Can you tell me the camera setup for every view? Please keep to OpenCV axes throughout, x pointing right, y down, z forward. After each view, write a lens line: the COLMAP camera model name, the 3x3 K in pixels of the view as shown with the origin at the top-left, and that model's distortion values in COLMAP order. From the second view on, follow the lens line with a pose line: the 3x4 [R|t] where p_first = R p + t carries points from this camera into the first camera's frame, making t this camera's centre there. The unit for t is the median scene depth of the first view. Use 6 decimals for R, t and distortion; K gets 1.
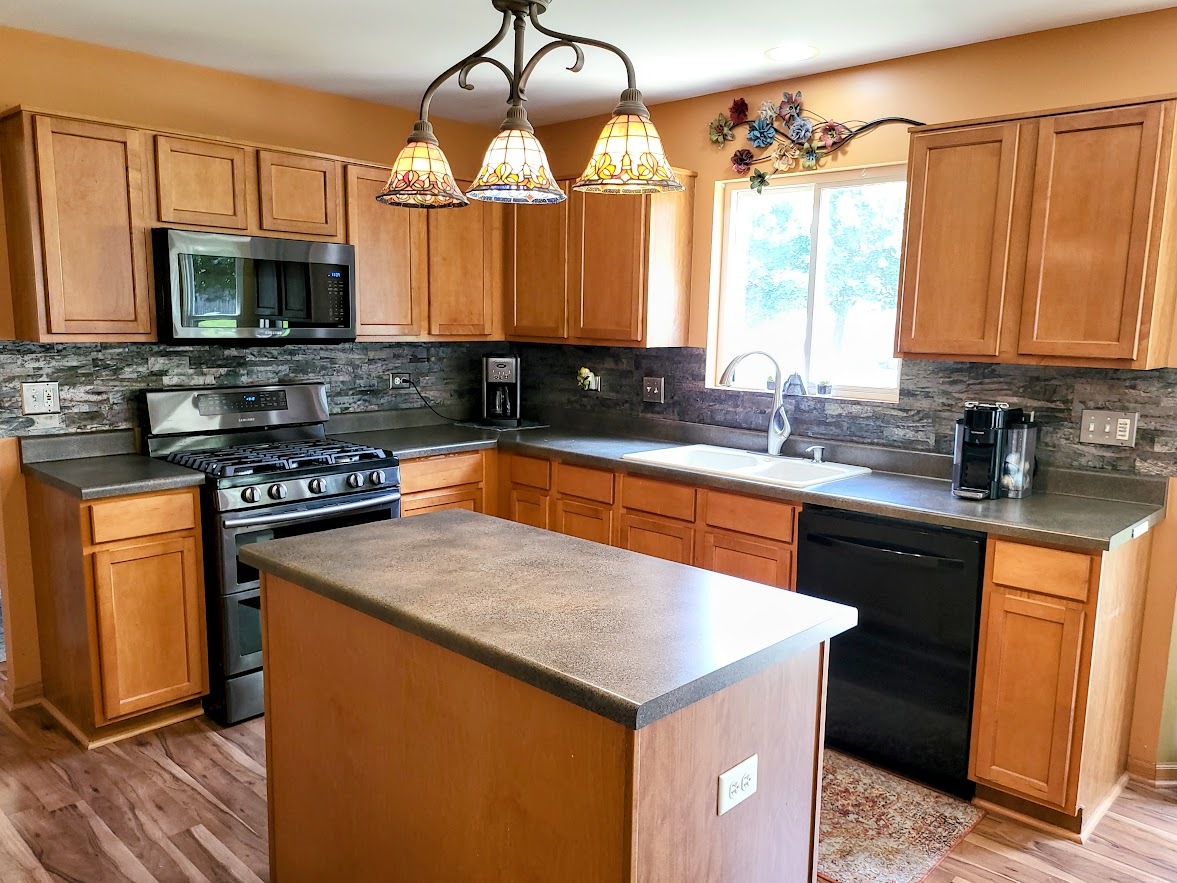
lens RADIAL K [[893.1, 0, 582.0], [0, 893.1, 451.6], [0, 0, 1]] dist [0.051965, -0.048826]
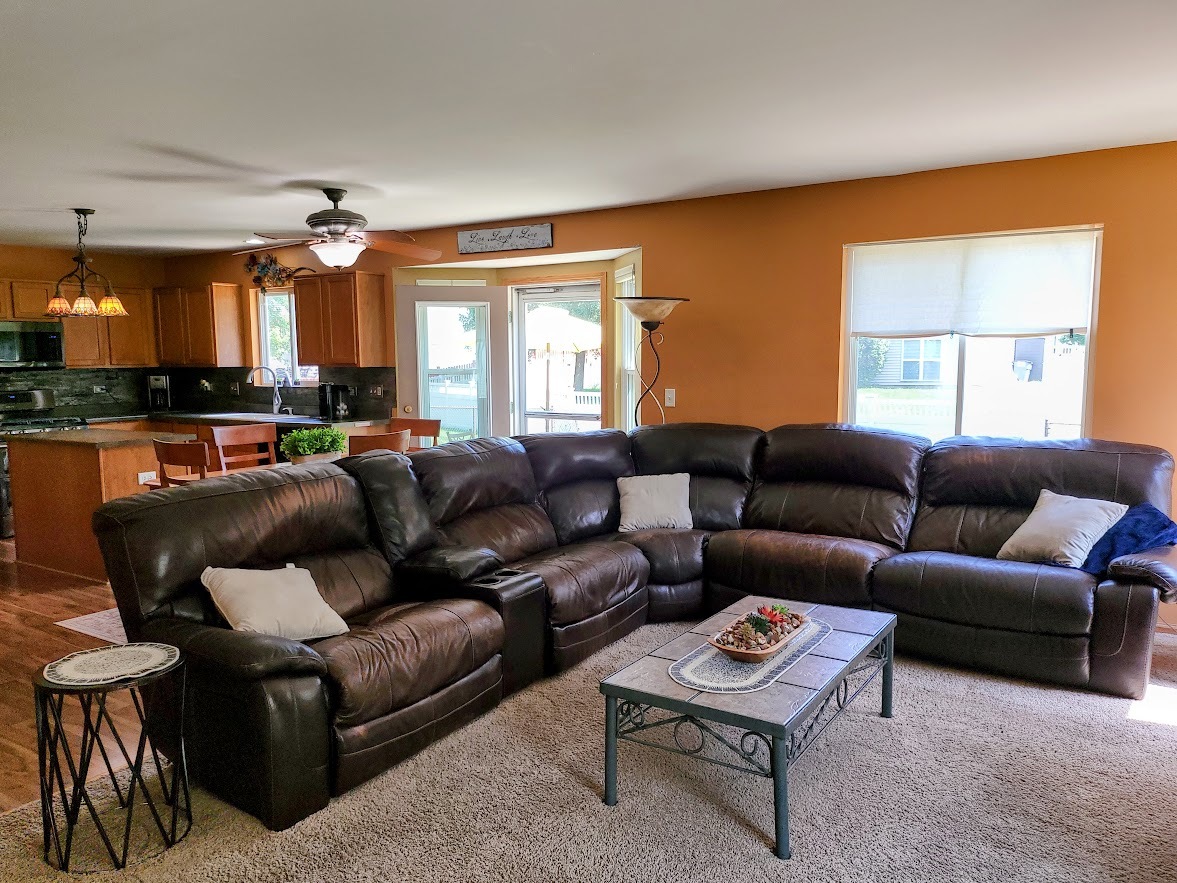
lens RADIAL K [[893.1, 0, 578.9], [0, 893.1, 445.1], [0, 0, 1]] dist [0.051965, -0.048826]
pose [[0.984868, -0.045493, 0.167226, 0.565519], [0.053706, 0.997546, -0.044920, 0.215575], [-0.164772, 0.053221, 0.984895, -1.264926]]
